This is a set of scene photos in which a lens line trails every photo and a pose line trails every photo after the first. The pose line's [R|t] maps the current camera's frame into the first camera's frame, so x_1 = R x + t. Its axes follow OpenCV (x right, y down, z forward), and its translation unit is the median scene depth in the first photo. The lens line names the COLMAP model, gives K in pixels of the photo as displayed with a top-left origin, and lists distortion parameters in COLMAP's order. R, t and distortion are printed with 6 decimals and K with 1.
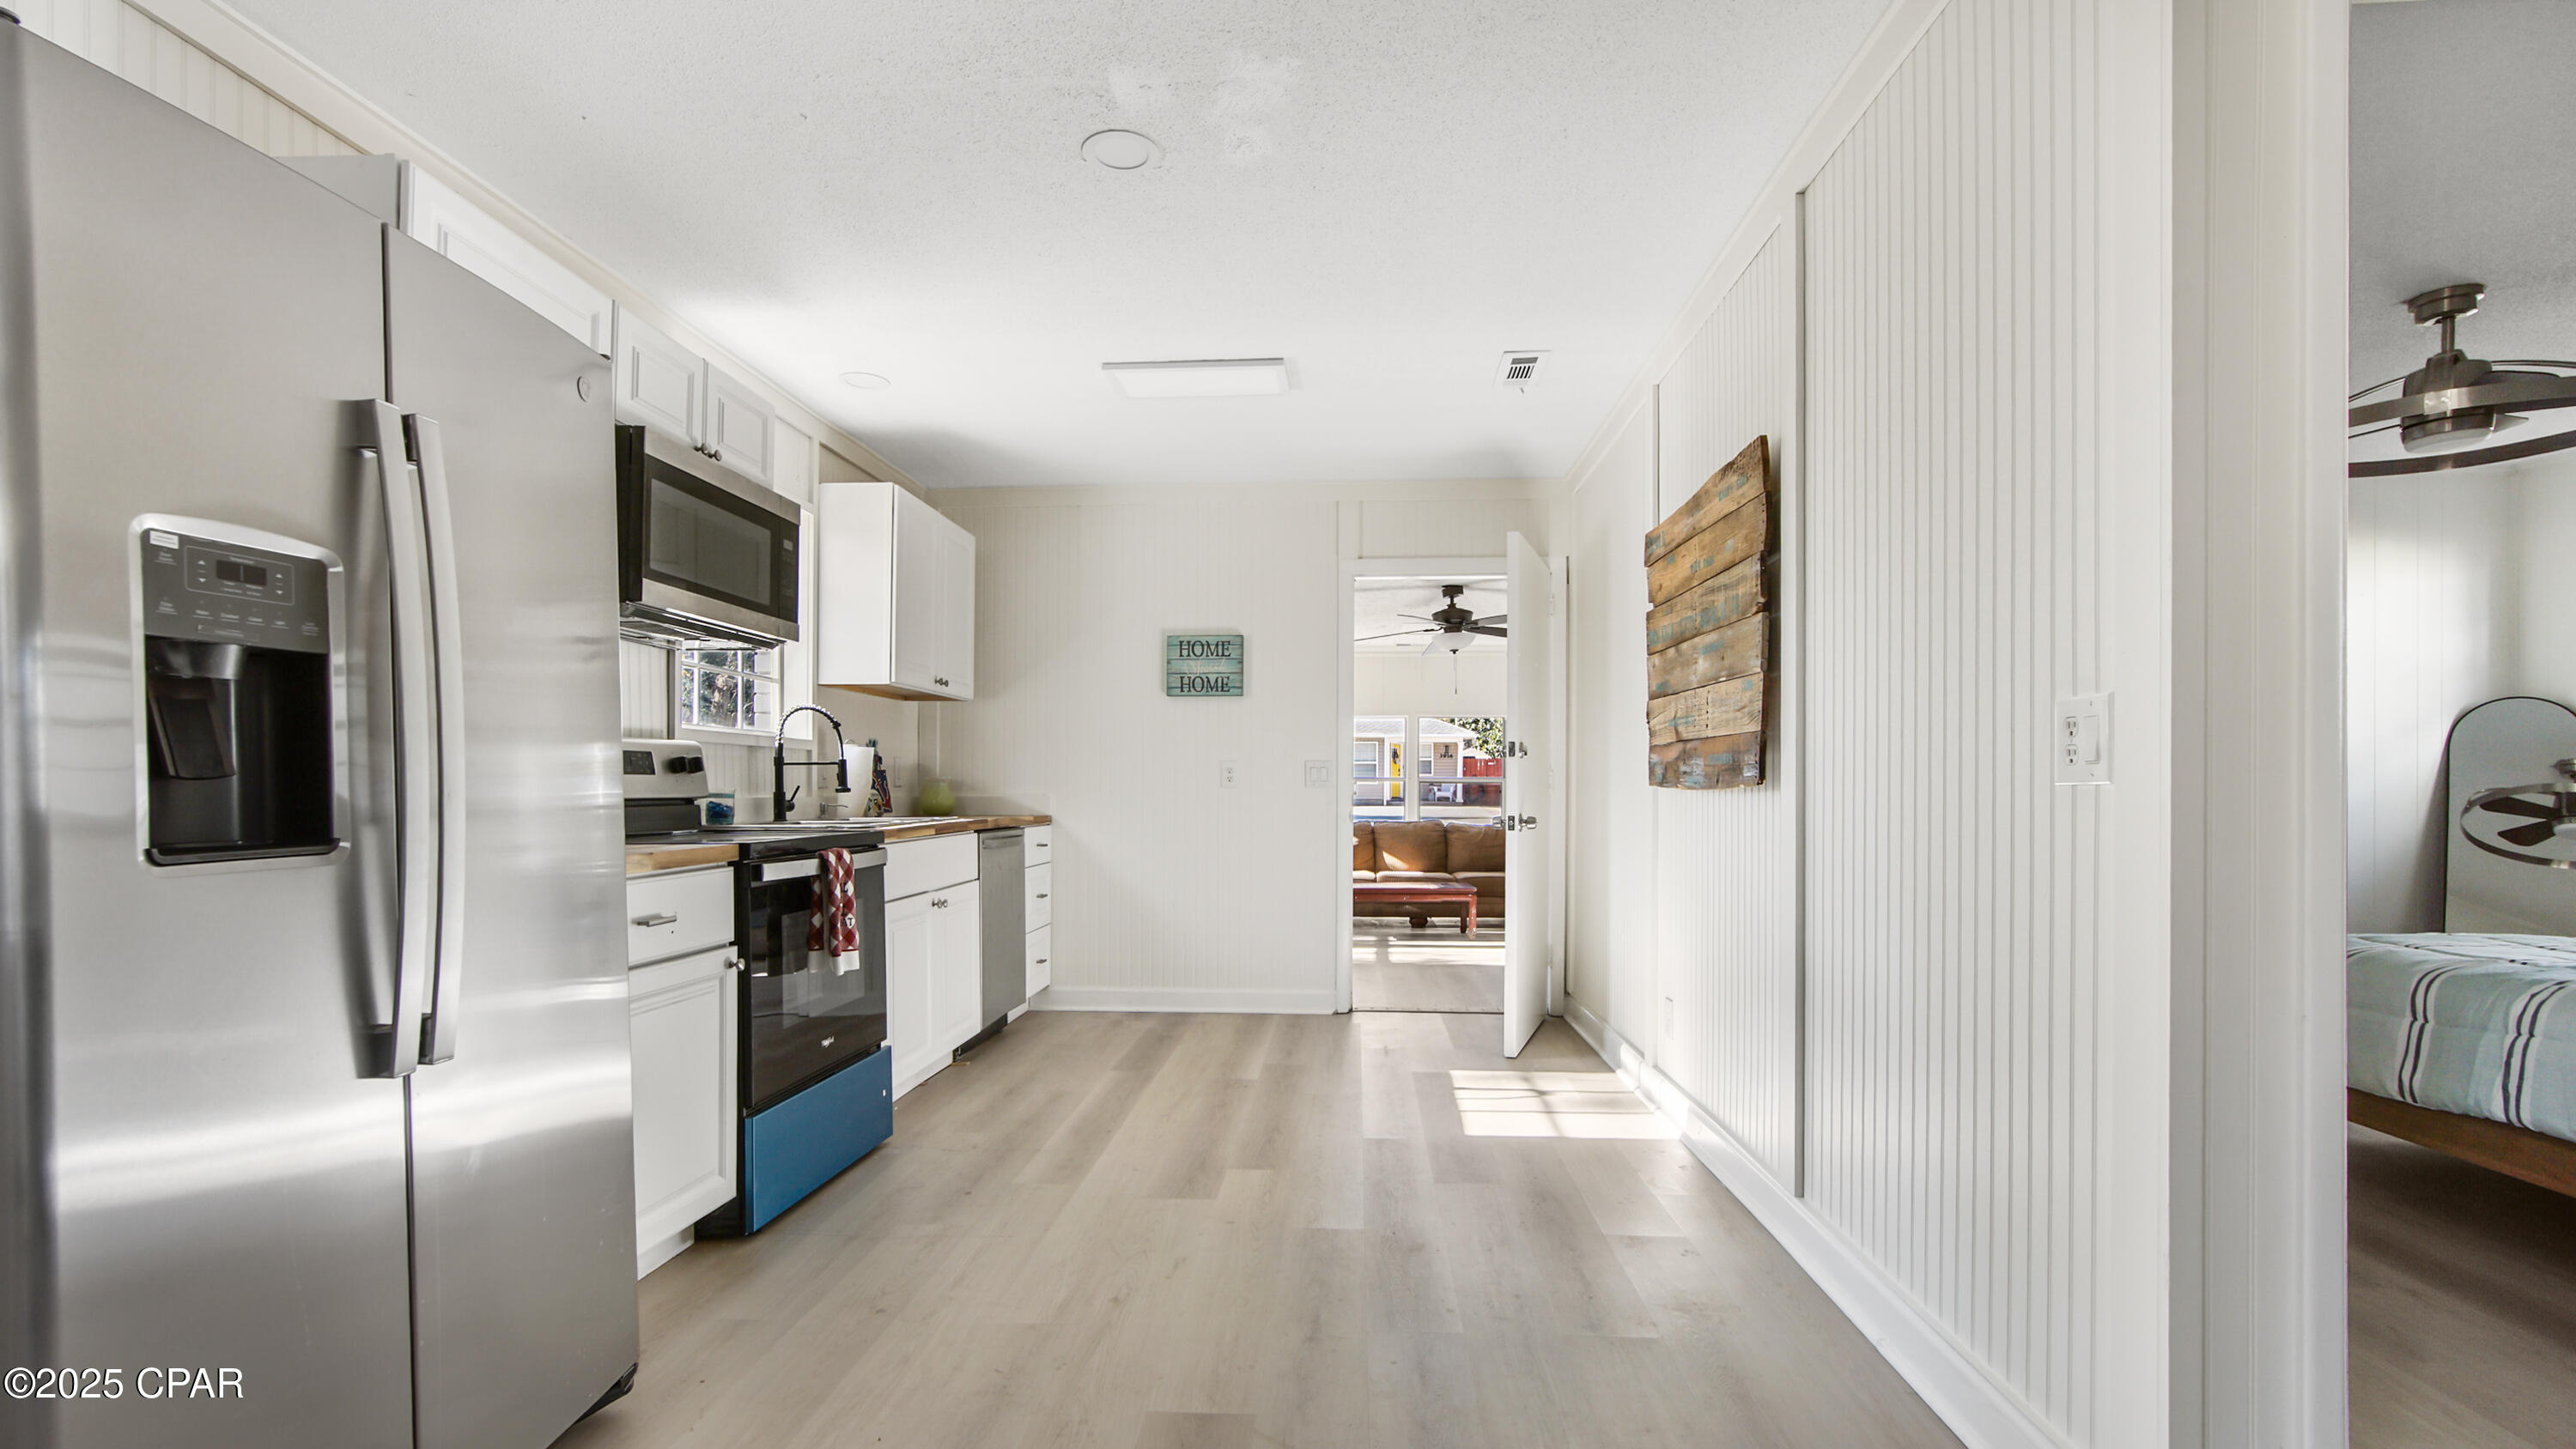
lens RADIAL K [[1208.2, 0, 1282.6], [0, 1208.2, 791.8], [0, 0, 1]] dist [-0.002582, 0.000599]
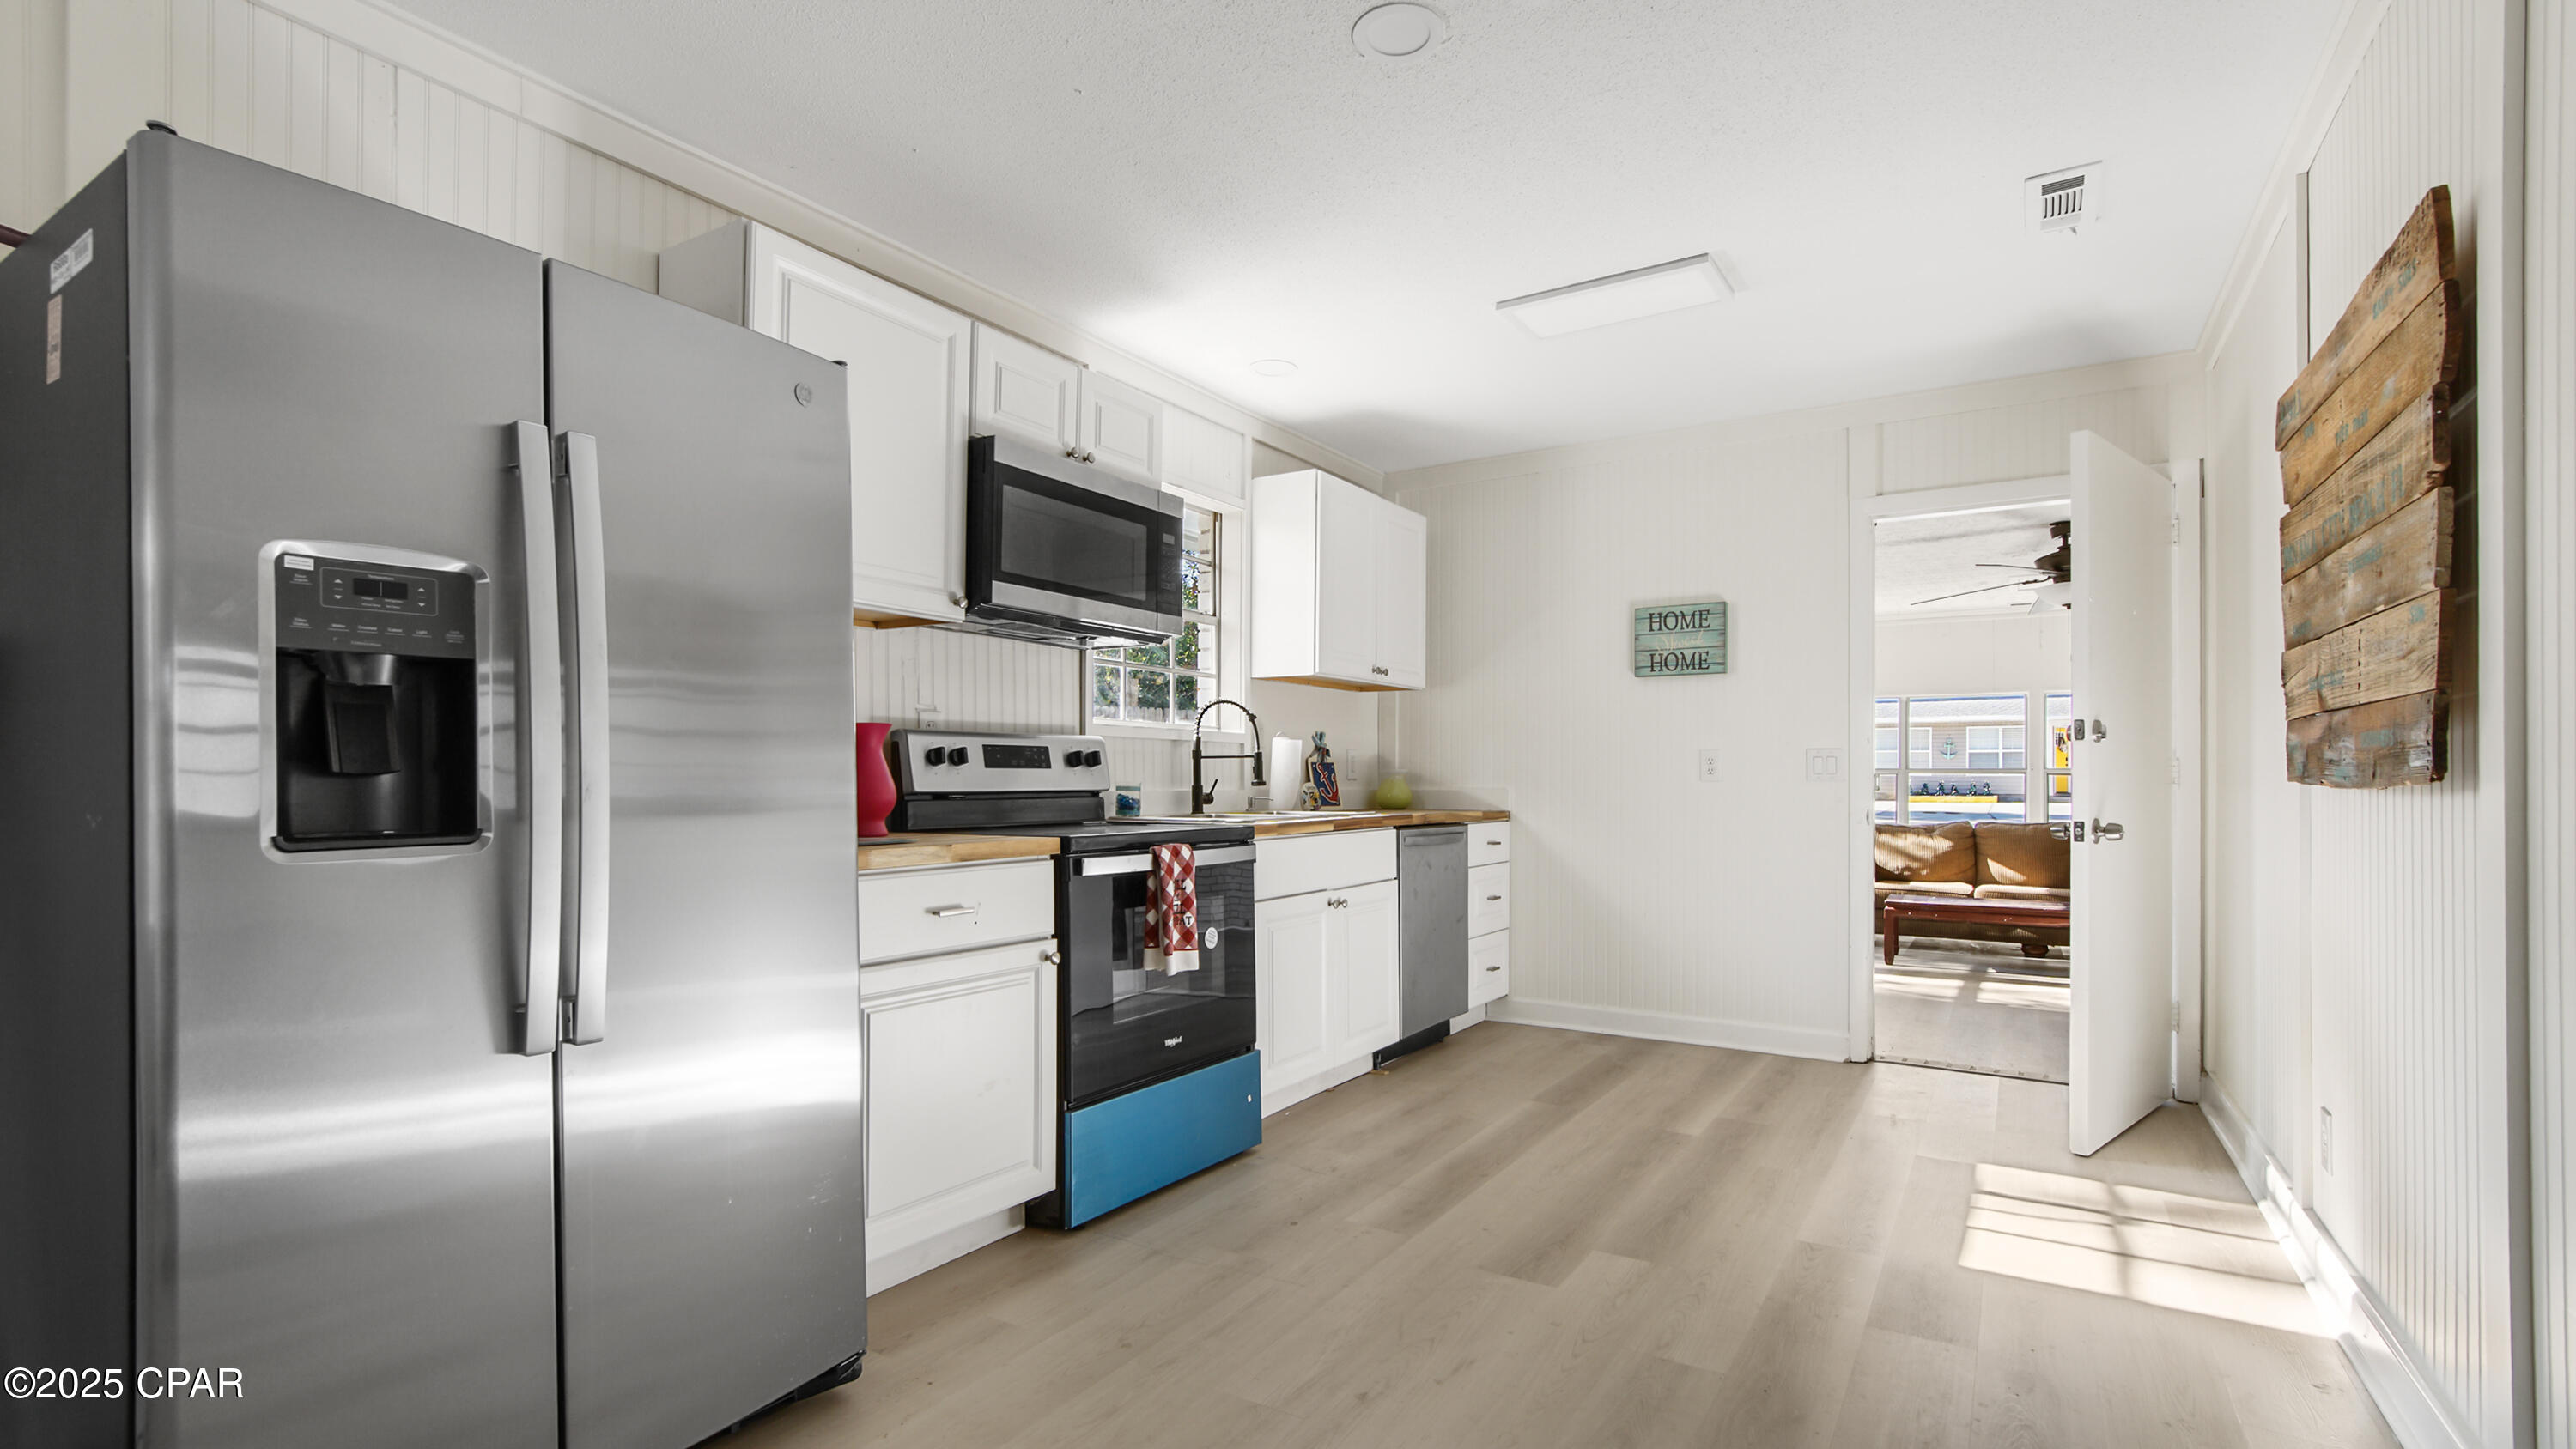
lens RADIAL K [[1187.2, 0, 1282.3], [0, 1187.2, 773.9], [0, 0, 1]] dist [-0.009146, 0.000364]
pose [[0.870137, -0.000444, -0.492809, 0.157152], [-0.003597, 0.999967, -0.007252, -0.002603], [0.492796, 0.008083, 0.870107, 0.186324]]
